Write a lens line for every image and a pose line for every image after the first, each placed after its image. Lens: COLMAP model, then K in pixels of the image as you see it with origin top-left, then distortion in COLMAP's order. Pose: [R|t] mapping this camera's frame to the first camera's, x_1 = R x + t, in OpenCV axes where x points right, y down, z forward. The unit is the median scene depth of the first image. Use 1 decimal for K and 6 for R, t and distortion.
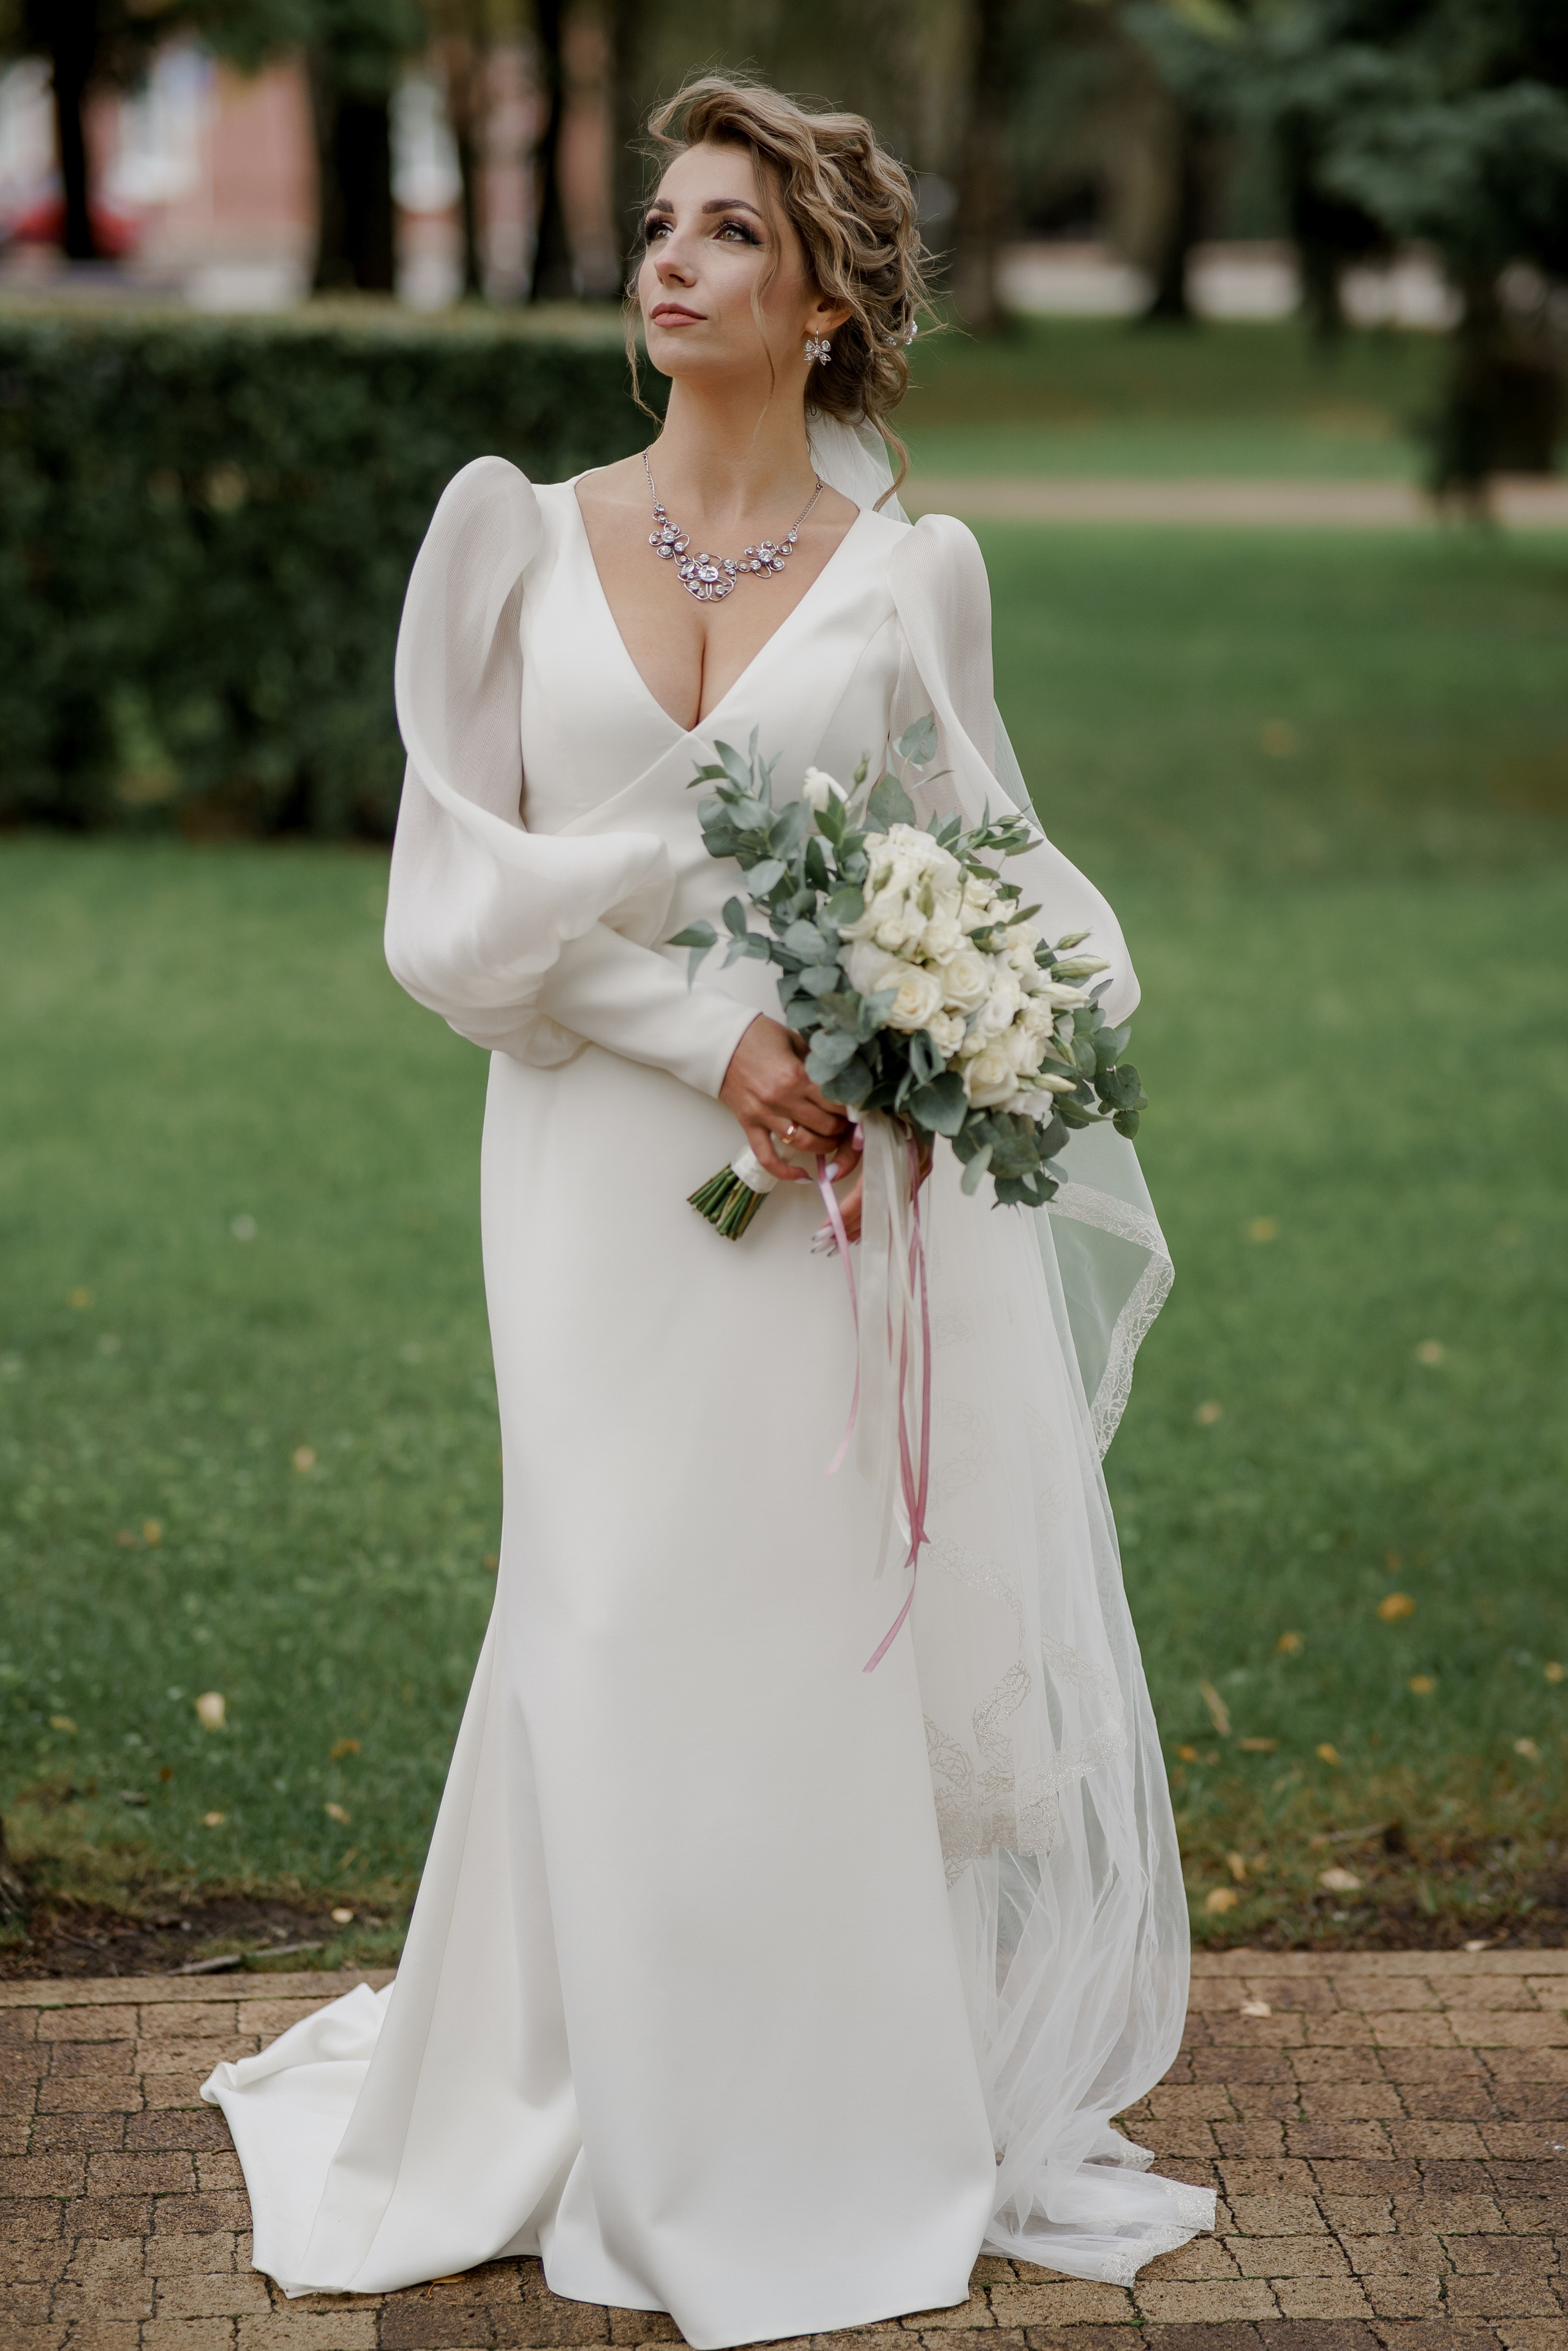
lens RADIAL K [[6183.9, 0, 784.0], [0, 6183.9, 1175.5], [0, 0, 1]] dist [0.210918, 10.094041]
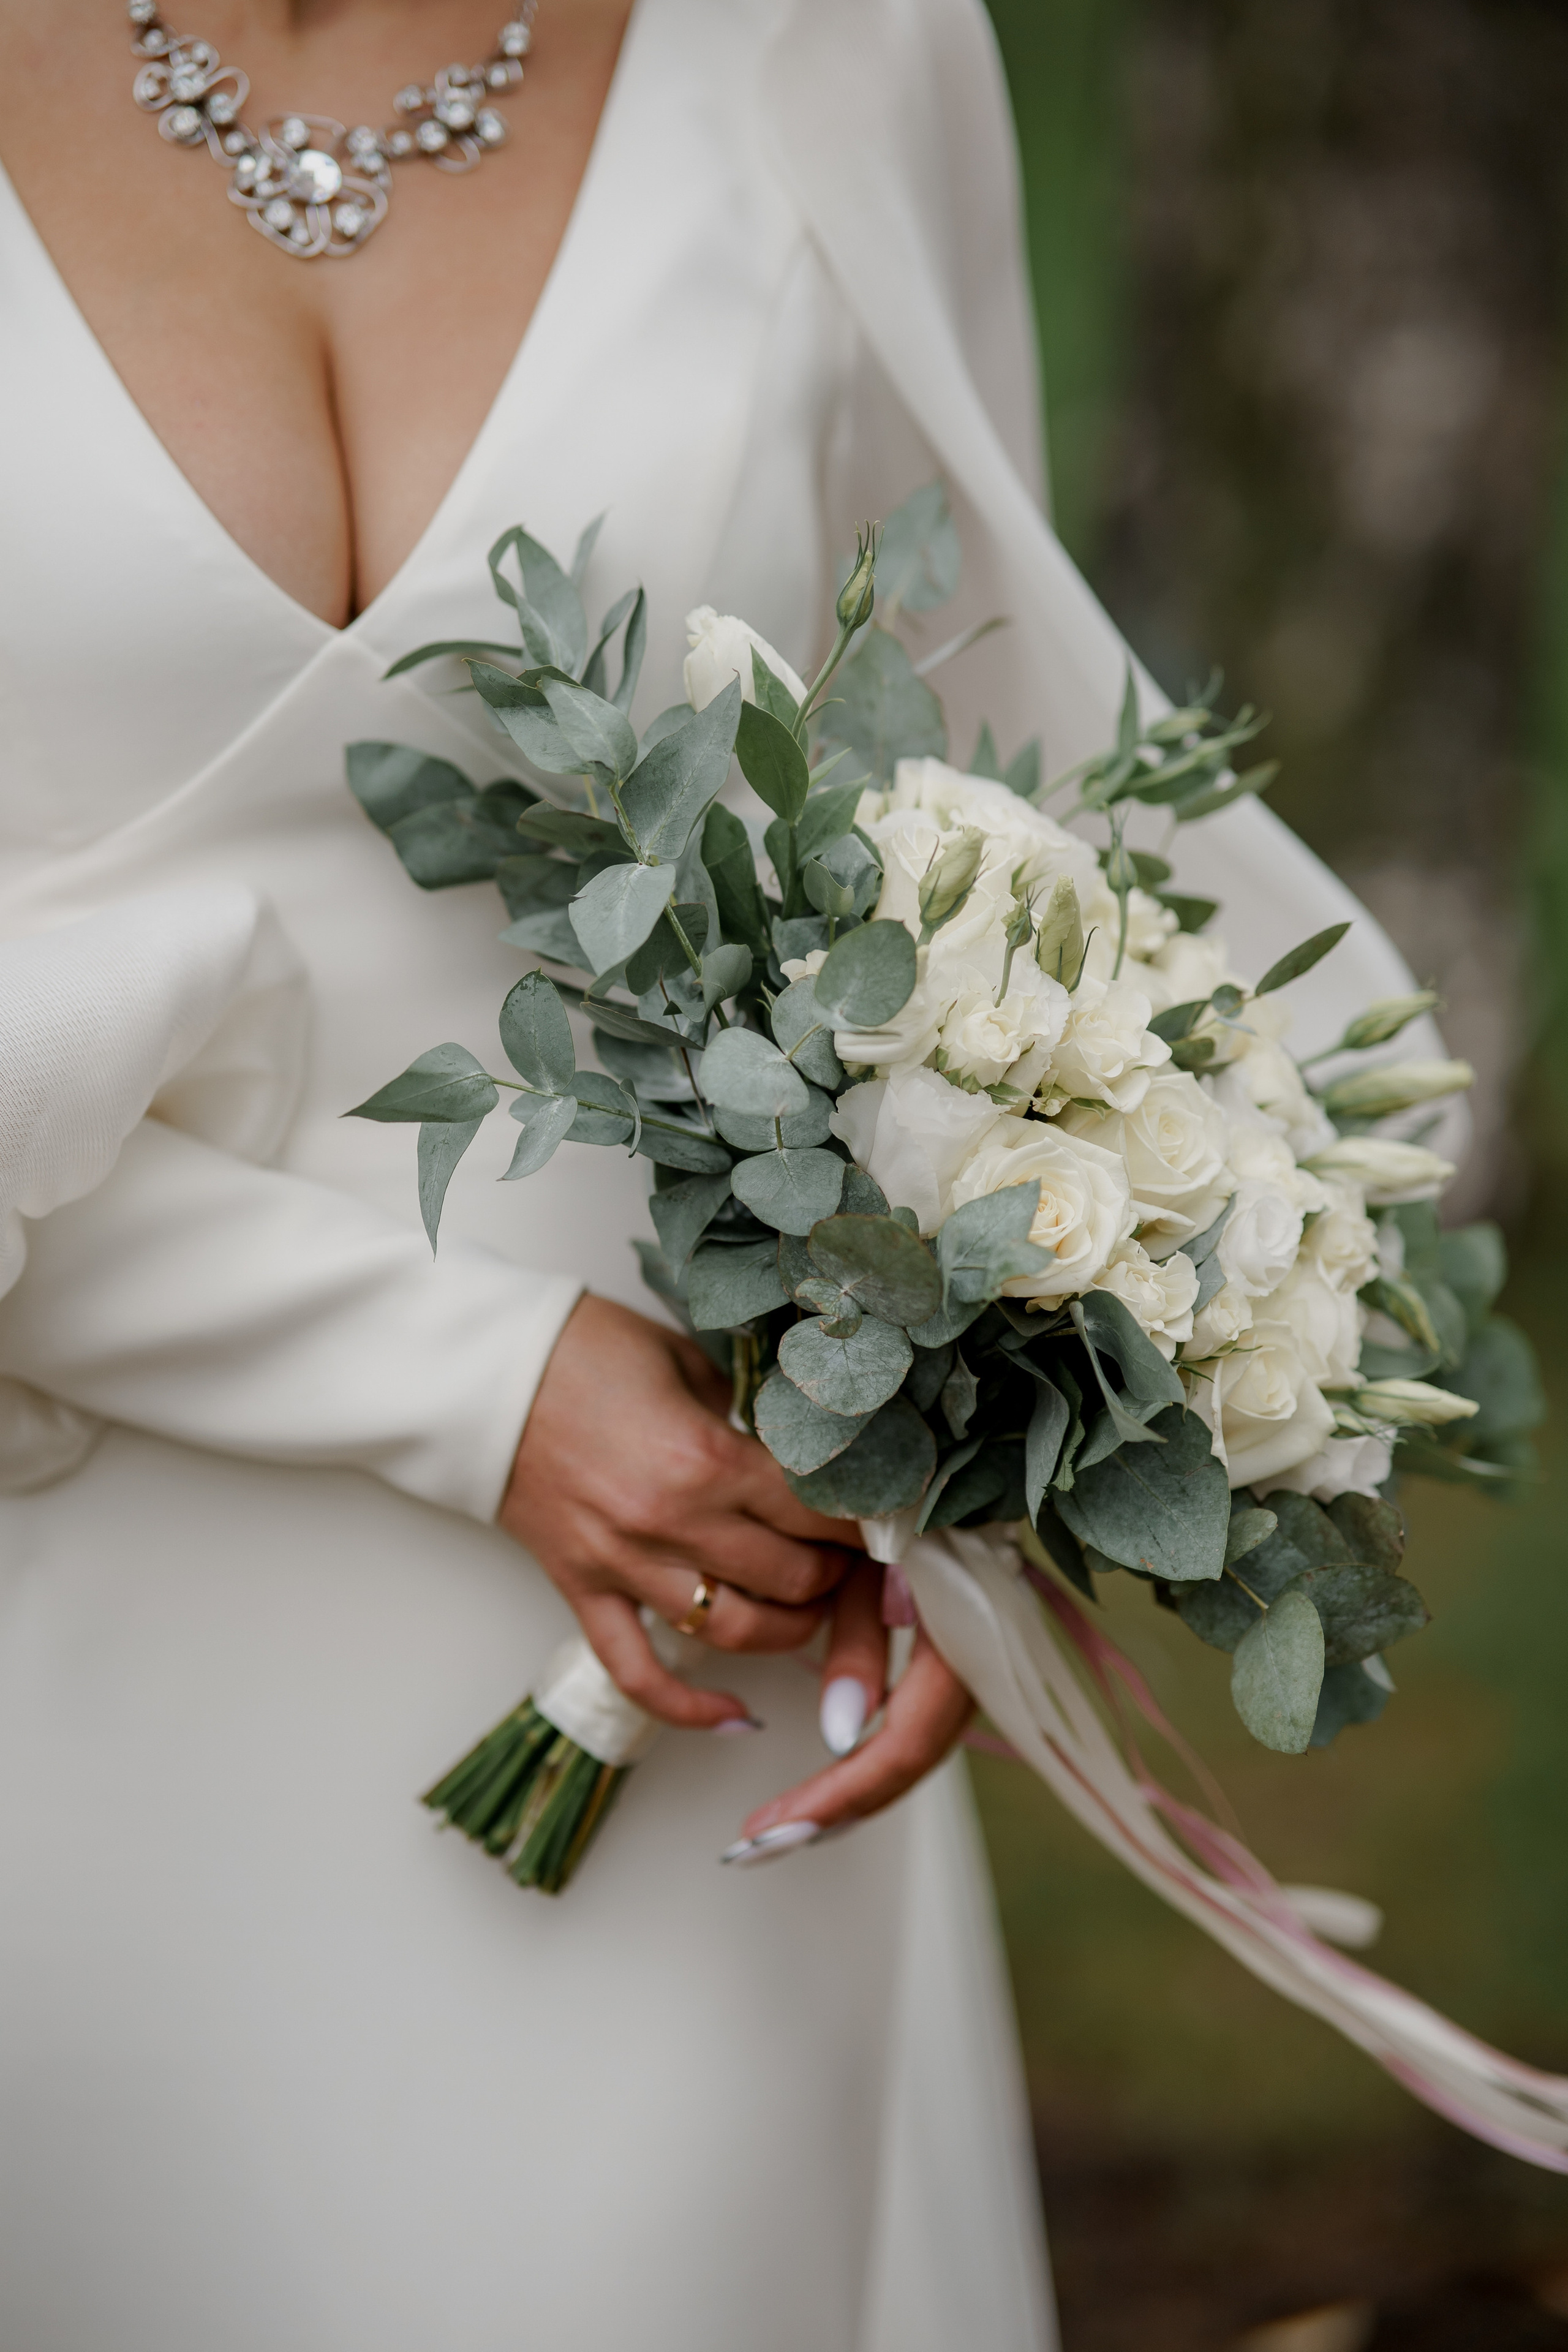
lens RADIAL K [[6186.9, 0, 784.0], [0, 6186.9, 1176.0], [0, 0, 1]] dist [0.210918, 10.094041]
pose [[0.987793, -0.094113, 0.124132, -0.038473], [0.098877, 0.994559, -0.032785, -0.019993], [-0.120371, 0.044659, 0.991724, 0.630590]]
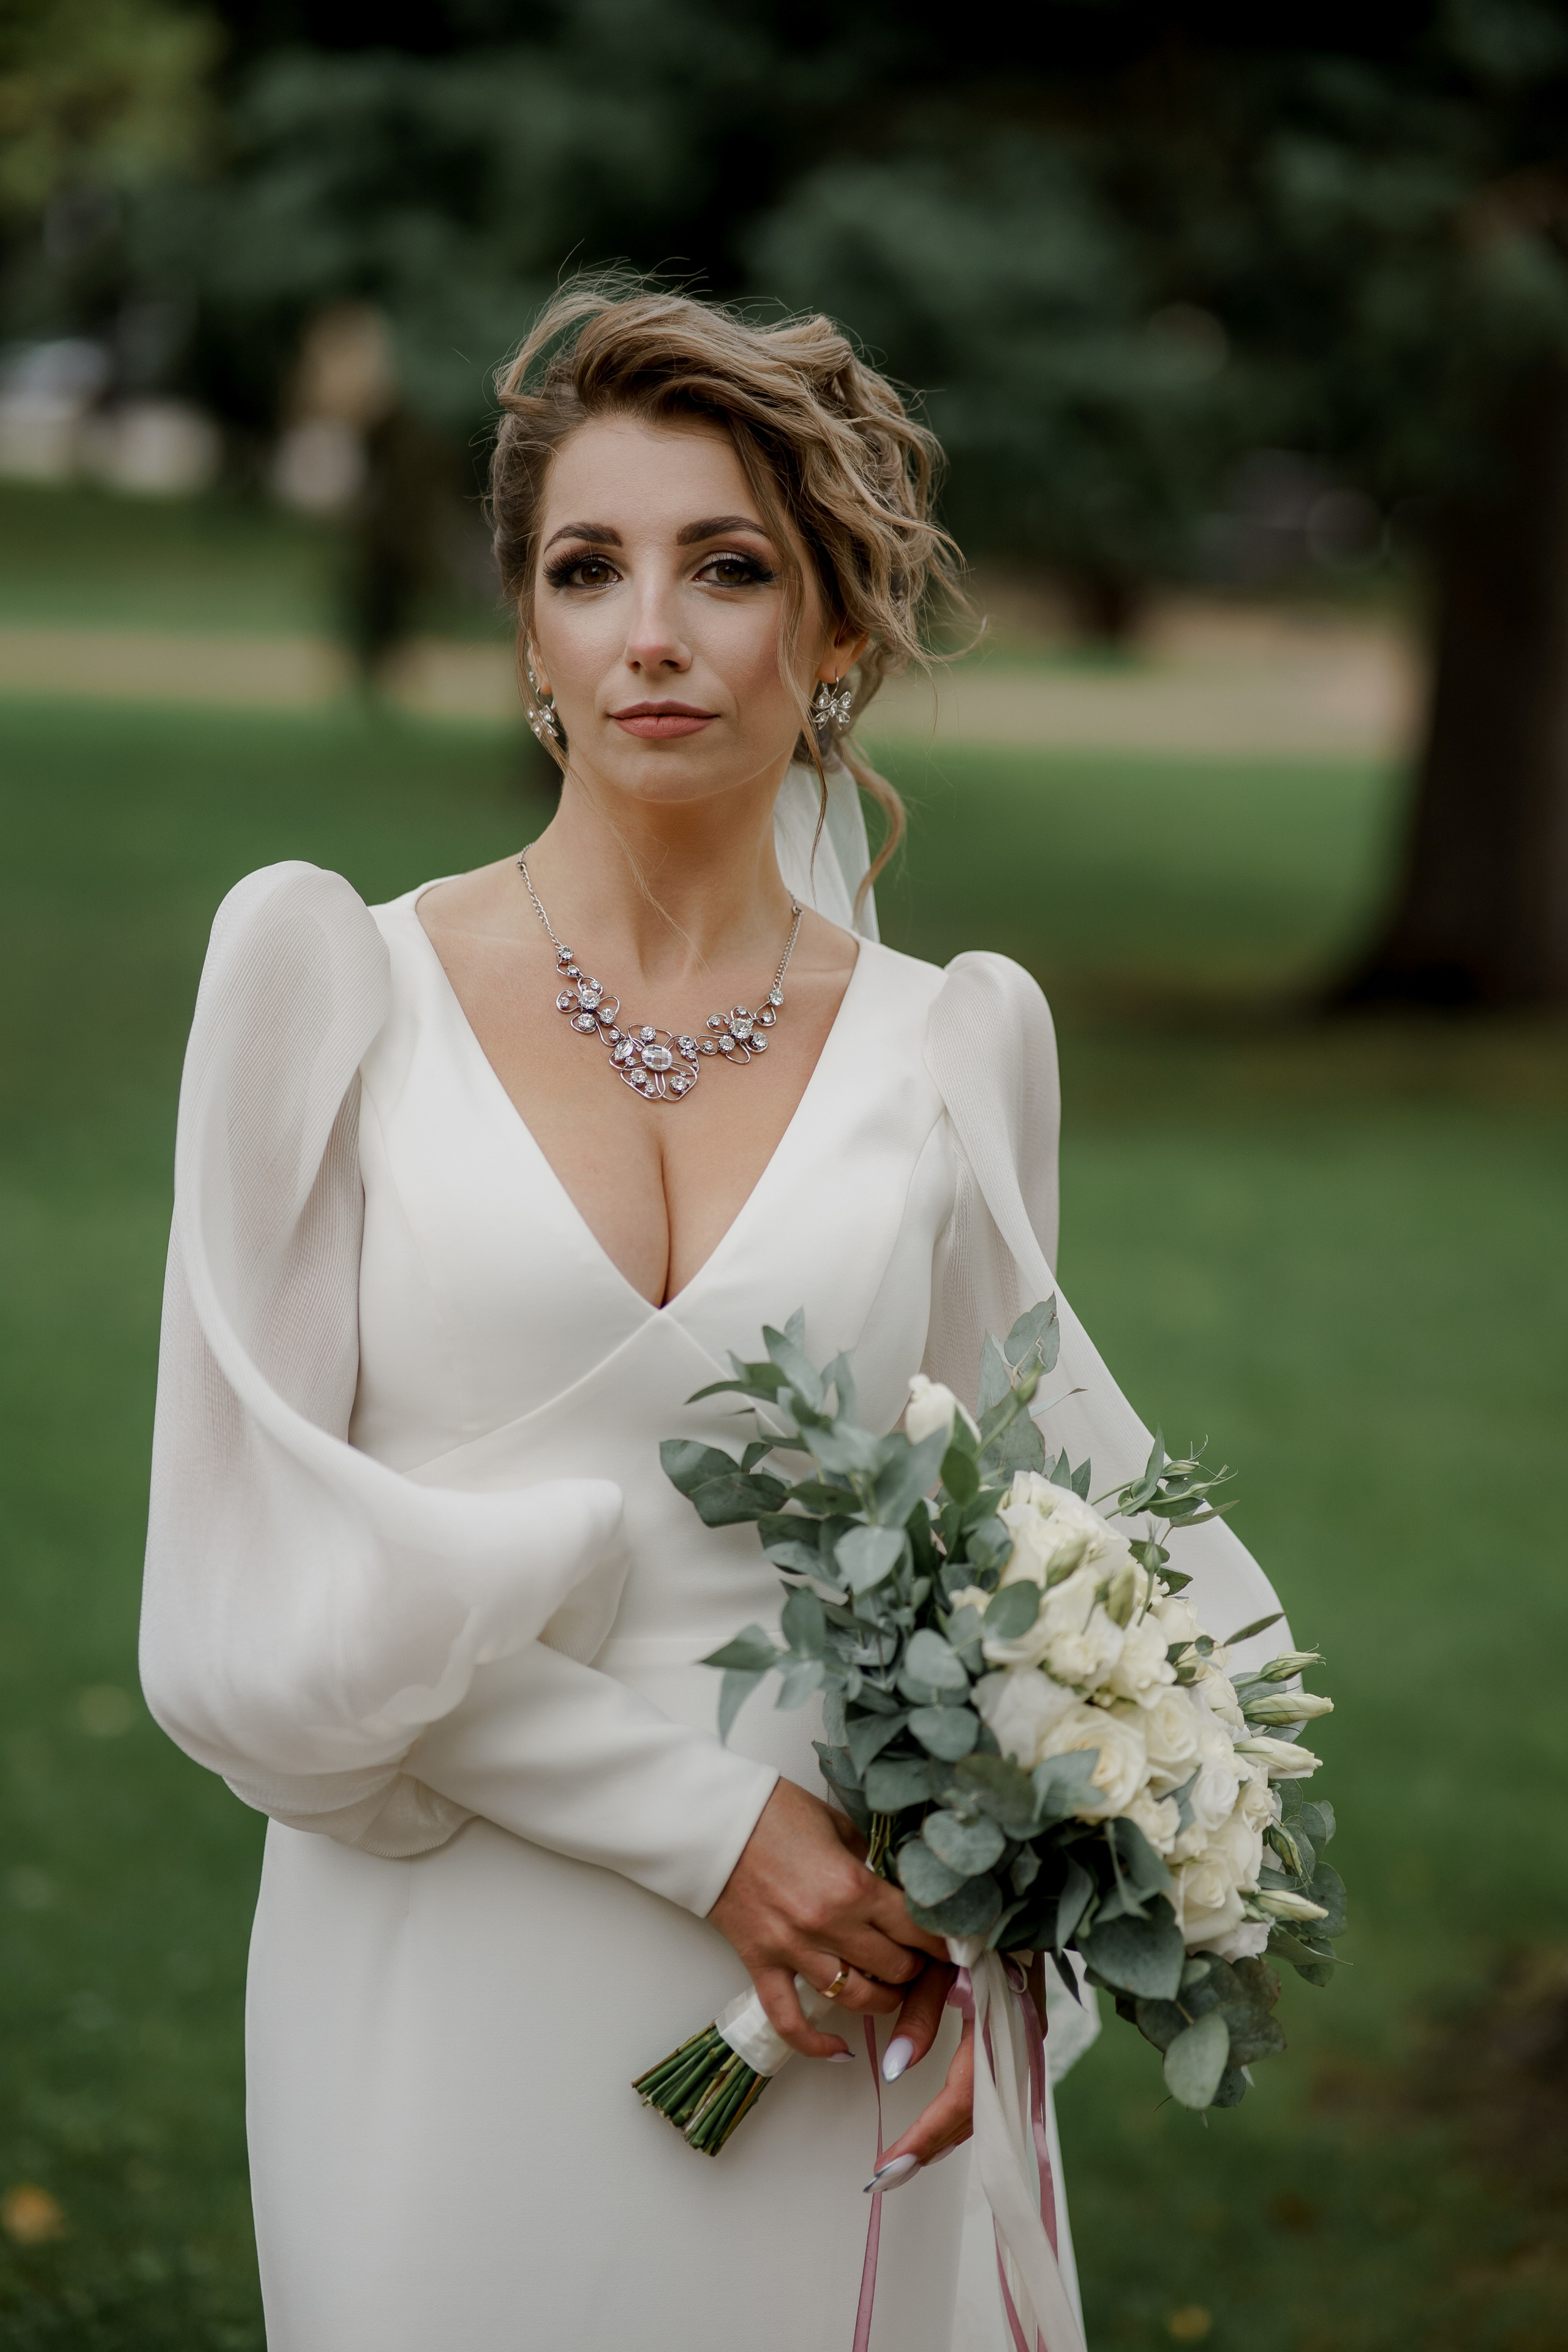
lens RADIAL K [[6186.9, 0, 784.0], [0, 6186.9, 1176.0], [0, 0, 1]] dist [0.210918, 10.094041]
pose [[0.976088, 0.034444, 0.214631, -0.137526], [-0.014133, 0.995333, -0.095455, -0.026997], [-0.216918, 0.090139, 0.972019, 0.407721]]
